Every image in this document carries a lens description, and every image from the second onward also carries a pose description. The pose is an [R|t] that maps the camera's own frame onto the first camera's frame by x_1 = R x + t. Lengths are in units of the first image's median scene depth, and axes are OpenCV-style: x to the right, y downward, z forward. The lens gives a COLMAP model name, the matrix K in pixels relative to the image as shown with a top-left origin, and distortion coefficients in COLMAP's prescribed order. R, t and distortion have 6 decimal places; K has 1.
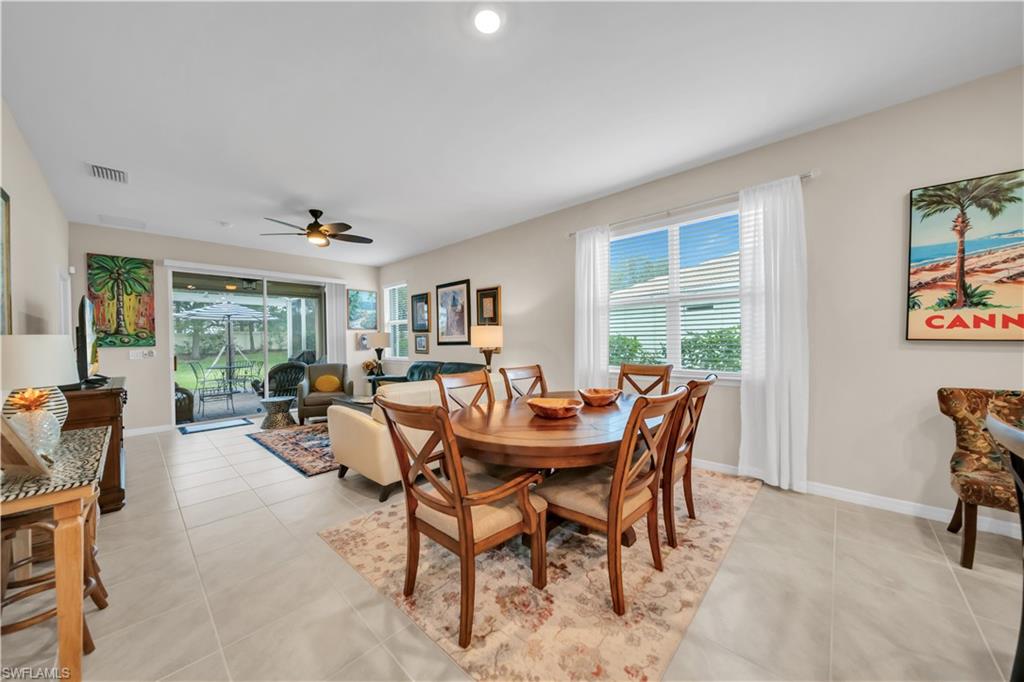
lens RADIAL K [[353.6, 0, 512.5], [0, 353.6, 343.0], [0, 0, 1]] dist [0.000413, -0.000871]
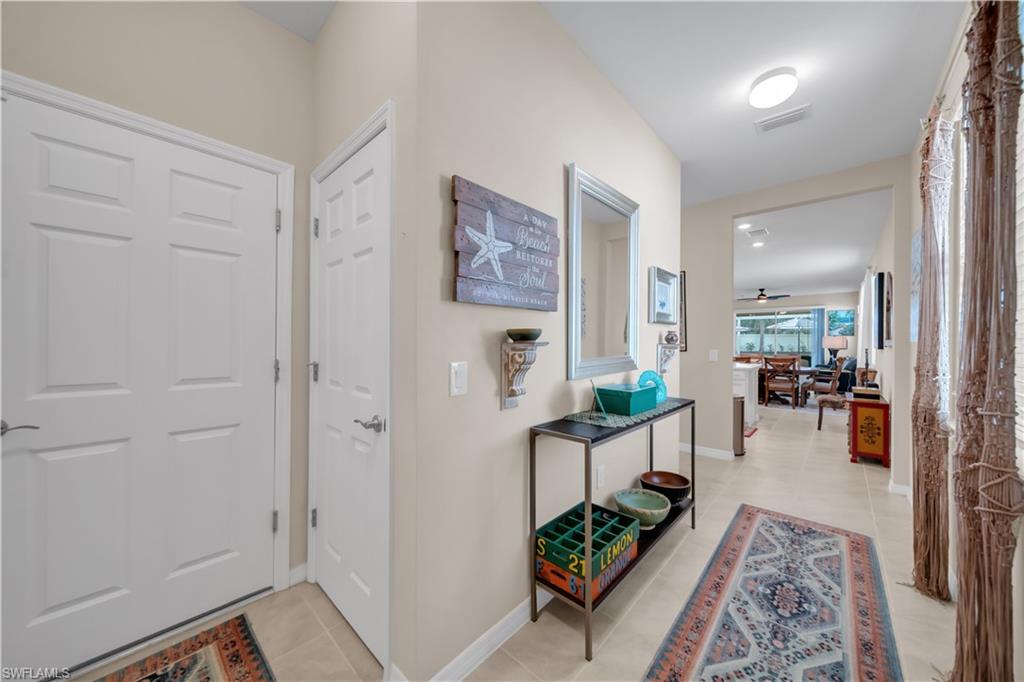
lens RADIAL K [[353.6, 0, 514.0], [0, 353.6, 343.3], [0, 0, 1]] dist [0.000413, -0.000871]
pose [[0.003550, 0.016727, -0.999854, 1.847540], [-0.012342, 0.999785, 0.016682, -0.024595], [0.999918, 0.012281, 0.003756, -0.684765]]
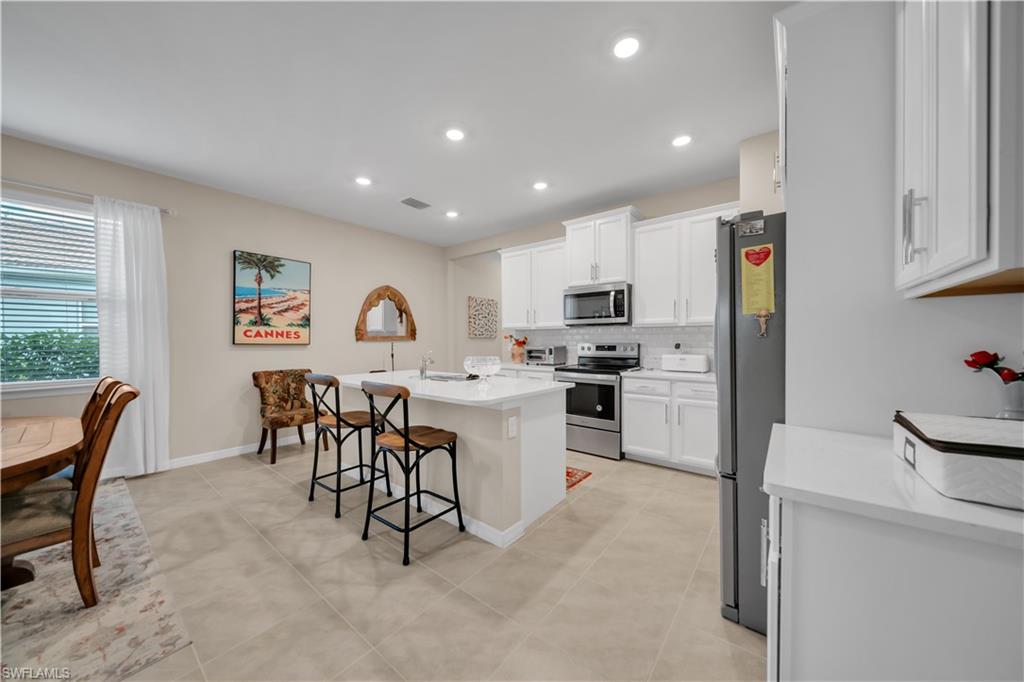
lens RADIAL K [[353.6, 0, 512.5], [0, 353.6, 342.2], [0, 0, 1]] dist [0.000413, -0.000871]
pose [[-0.081868, 0.005420, 0.996628, -0.312346], [0.017926, 0.999831, -0.003965, 0.006061], [-0.996482, 0.017541, -0.081951, -0.059926]]
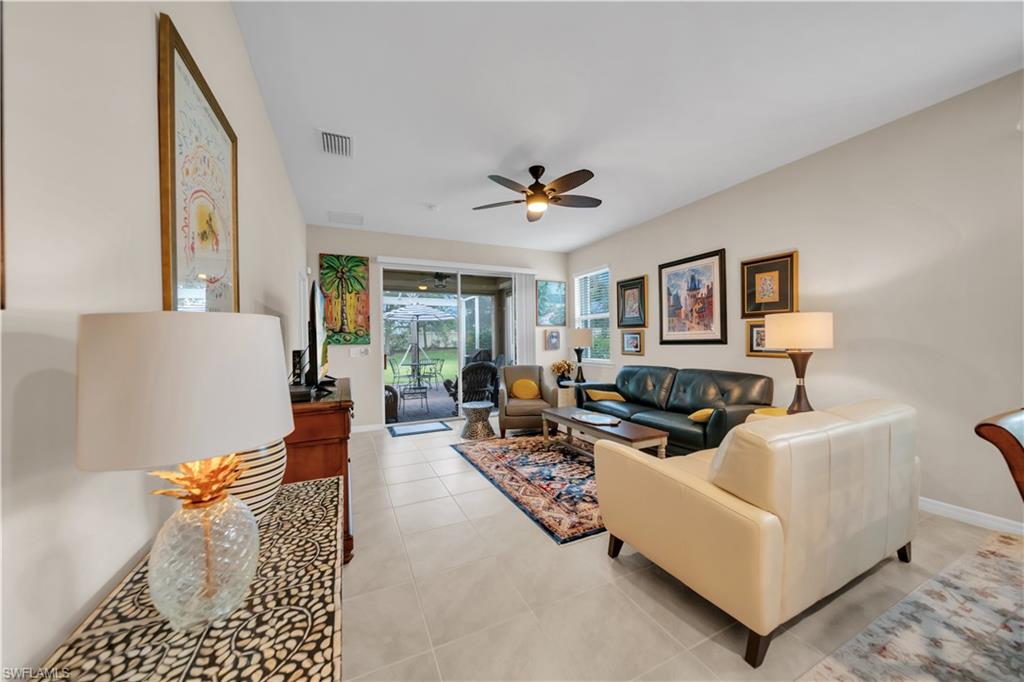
lens RADIAL K [[353.6, 0, 512.0], [0, 353.6, 343.5], [0, 0, 1]] dist [0.000413, -0.000871]
pose [[0.926938, 0.003682, -0.375197, -0.320633], [-0.002515, 0.999990, 0.003601, 0.002577], [0.375206, -0.002394, 0.926938, 0.273808]]
